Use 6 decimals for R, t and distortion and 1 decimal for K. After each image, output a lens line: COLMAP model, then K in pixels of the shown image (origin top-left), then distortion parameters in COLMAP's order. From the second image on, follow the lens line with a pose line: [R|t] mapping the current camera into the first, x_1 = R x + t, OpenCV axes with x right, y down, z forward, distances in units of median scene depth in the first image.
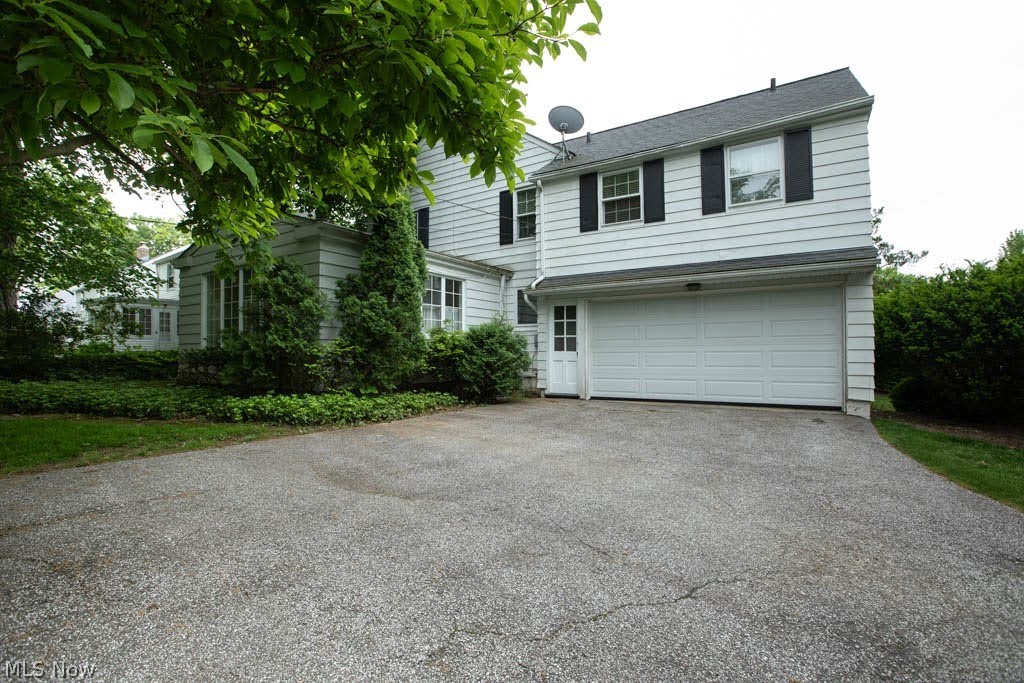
lens RADIAL K [[460.9, 0, 504.3], [0, 460.9, 343.8], [0, 0, 1]] dist [-0.032709, 0.001101]
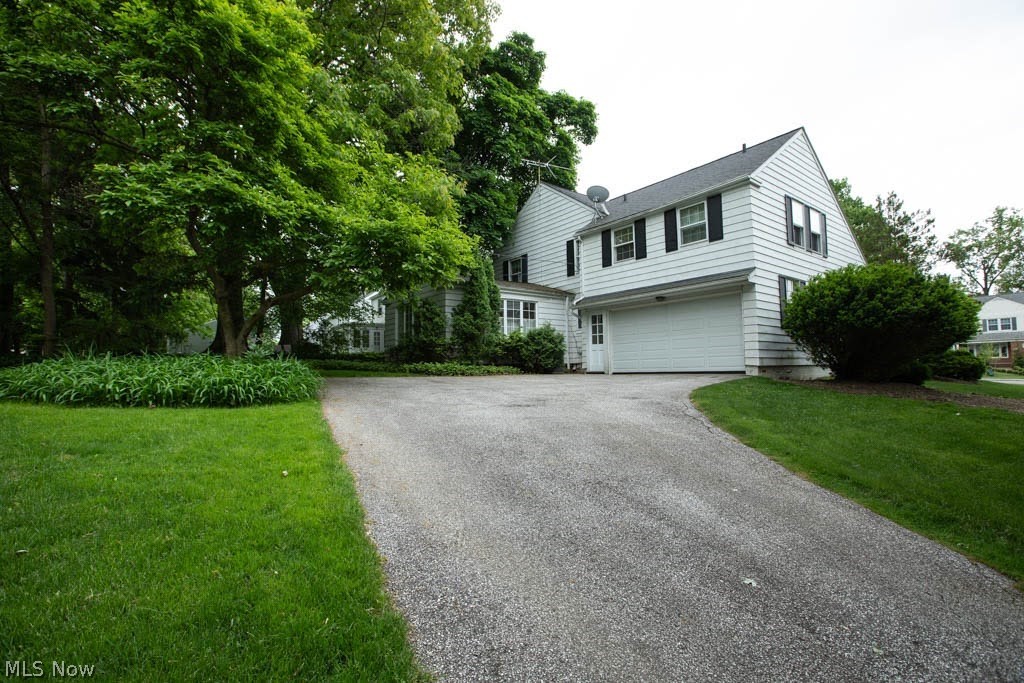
lens RADIAL K [[460.9, 0, 512.5], [0, 460.9, 340.7], [0, 0, 1]] dist [-0.032709, 0.001101]
pose [[0.937950, -0.031886, -0.345301, 0.437896], [0.017800, 0.998878, -0.043888, 0.074663], [0.346313, 0.035018, 0.937465, -0.605551]]
